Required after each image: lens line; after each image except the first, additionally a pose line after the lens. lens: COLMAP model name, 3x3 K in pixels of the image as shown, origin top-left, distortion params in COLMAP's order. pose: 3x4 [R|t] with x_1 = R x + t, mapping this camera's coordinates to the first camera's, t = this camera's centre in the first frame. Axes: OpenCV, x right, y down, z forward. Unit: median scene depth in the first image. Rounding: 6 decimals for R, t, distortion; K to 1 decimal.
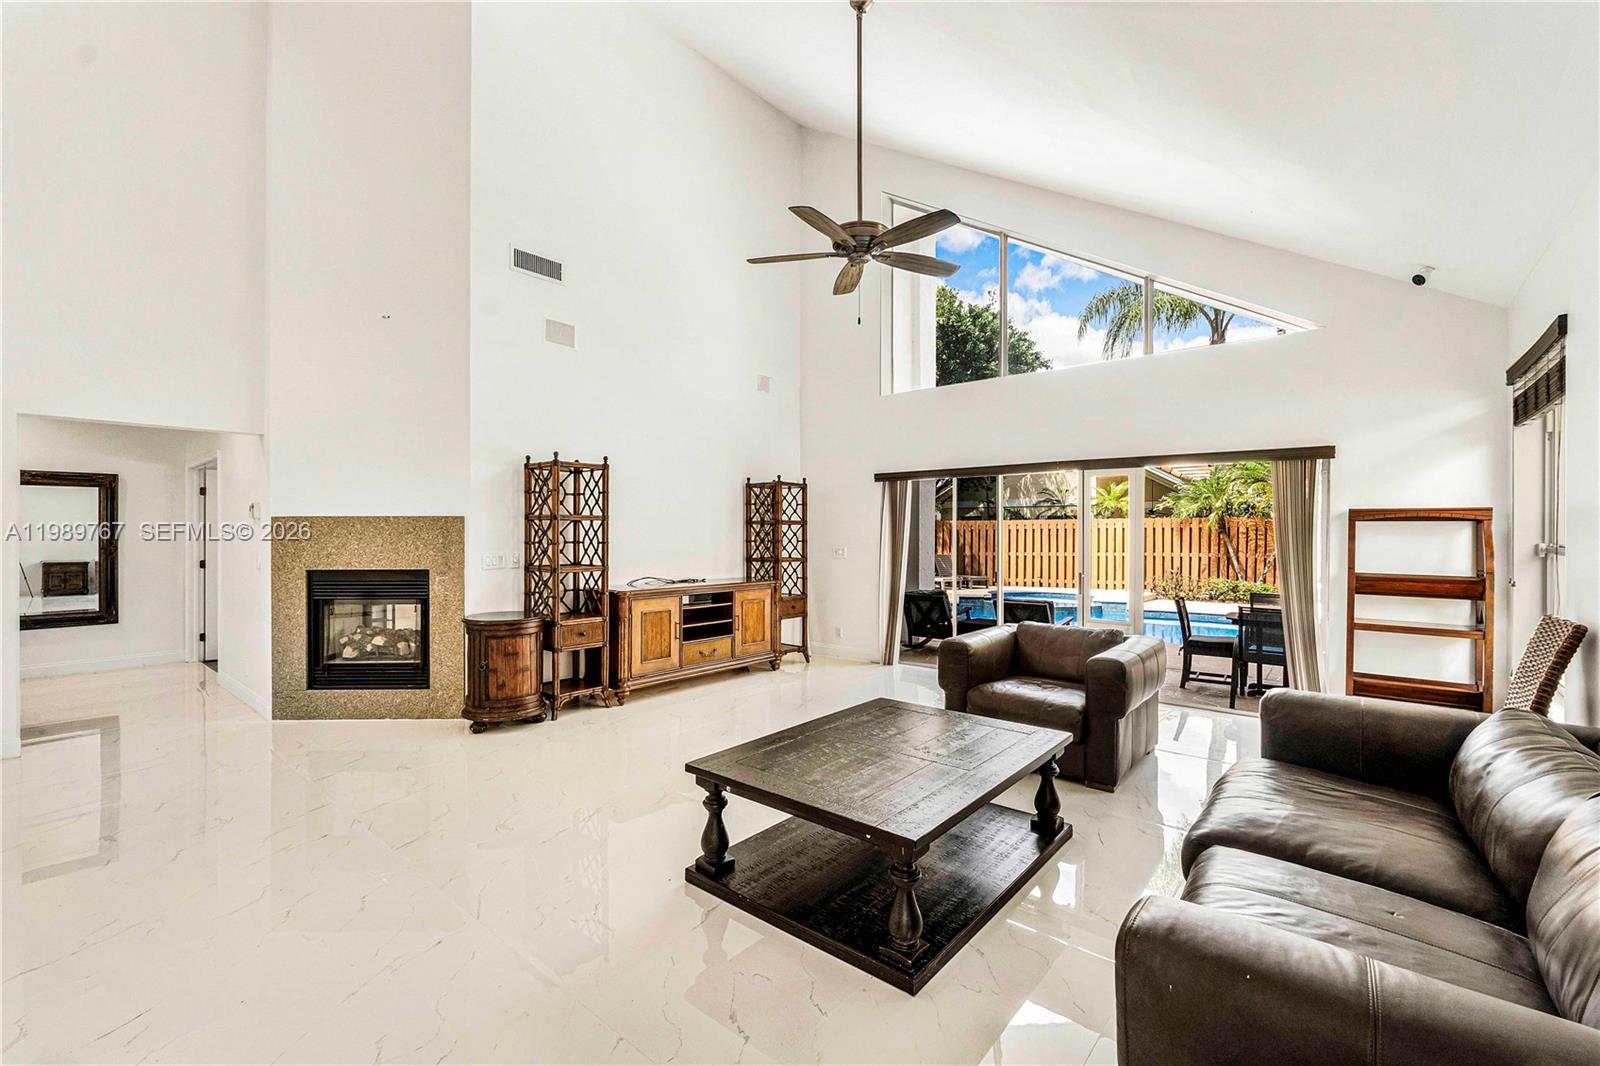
lens RADIAL K [[675.9, 0, 802.1], [0, 675.9, 533.8], [0, 0, 1]] dist [-0.006858, 0.000447]
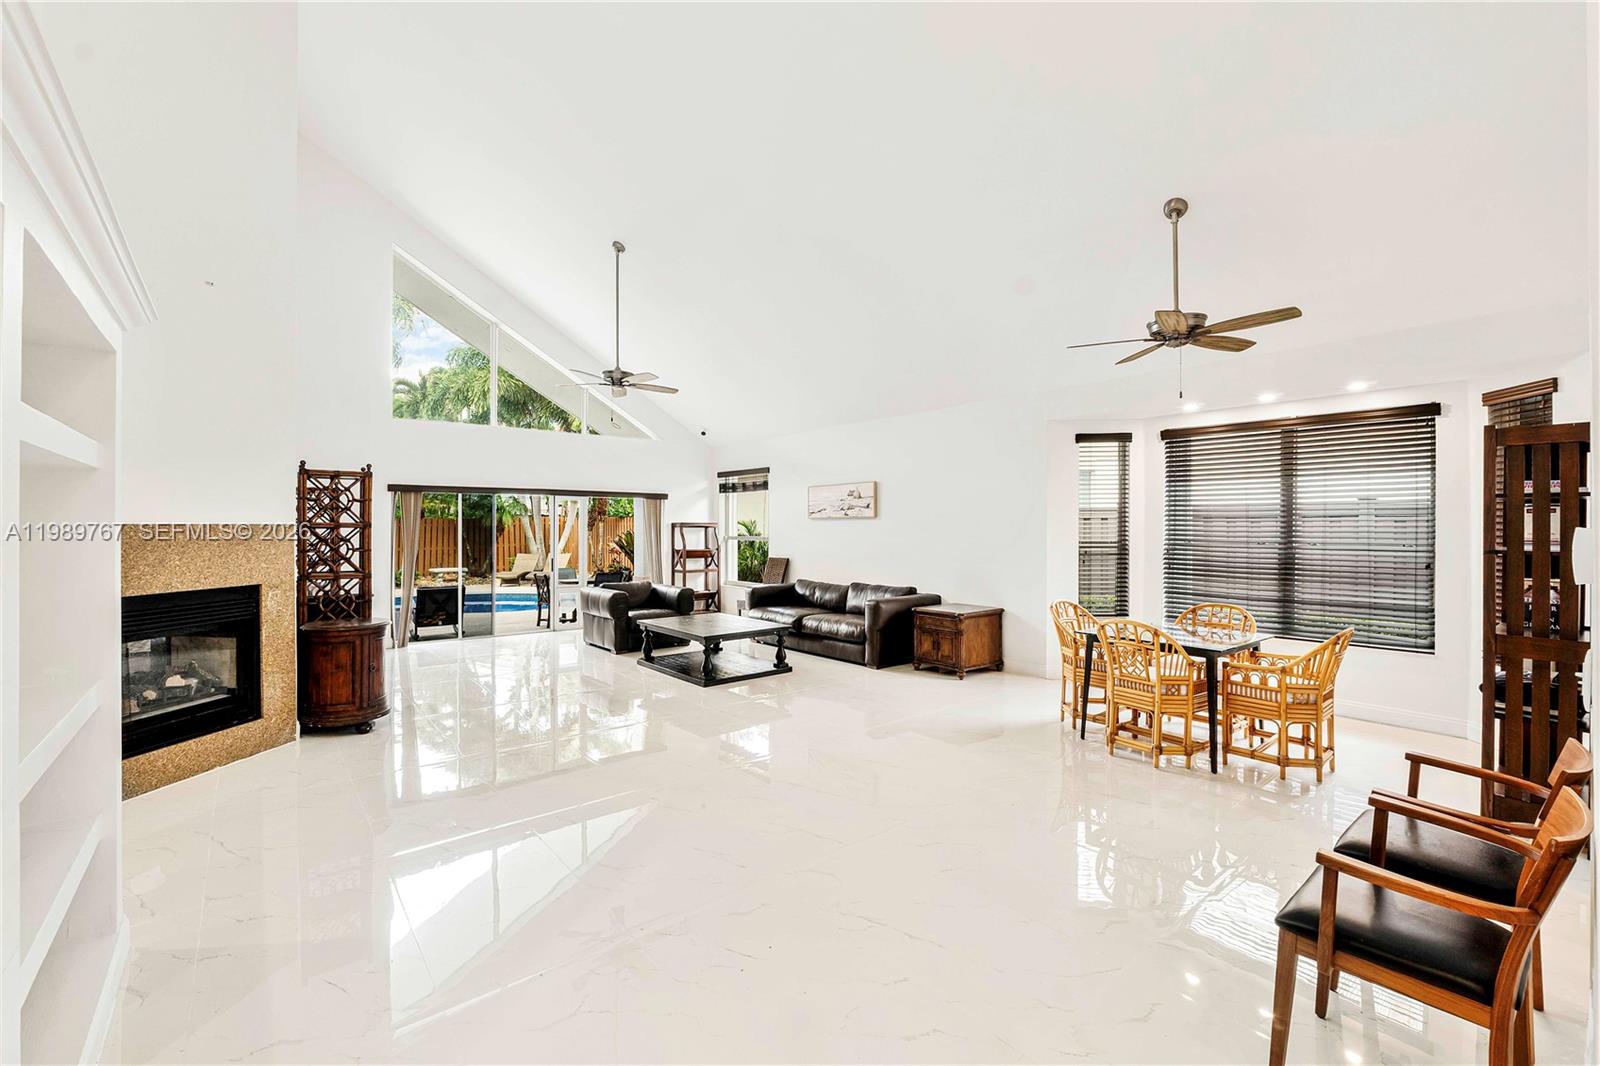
lens RADIAL K [[681.4, 0, 793.4], [0, 681.4, 529.8], [0, 0, 1]] dist [0.000199, -0.000134]
pose [[0.192230, -0.006919, 0.981325, -1.263190], [0.004207, 0.999972, 0.006226, -0.020955], [-0.981341, 0.002932, 0.192254, 0.131240]]
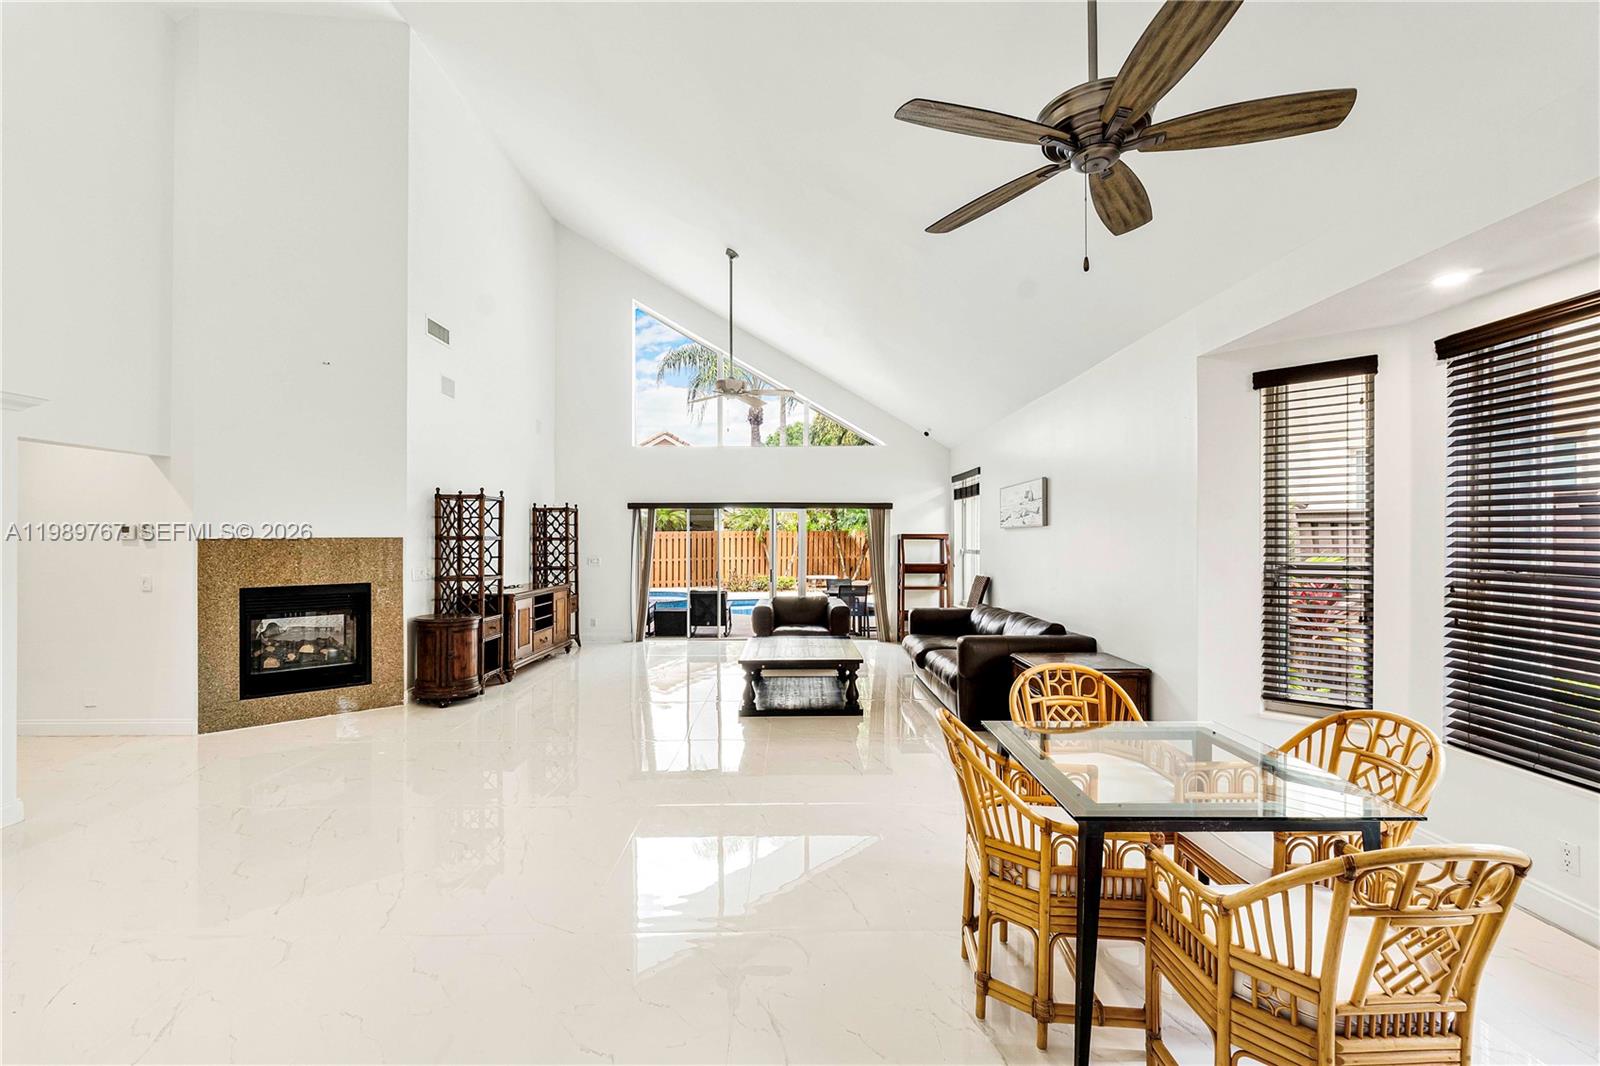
lens RADIAL K [[677.5, 0, 800.3], [0, 677.5, 539.9], [0, 0, 1]] dist [-0.001135, -0.000155]
pose [[0.761451, -0.005328, 0.648201, -0.726115], [0.005757, 0.999982, 0.001457, -0.019001], [-0.648197, 0.002622, 0.761468, -0.381992]]
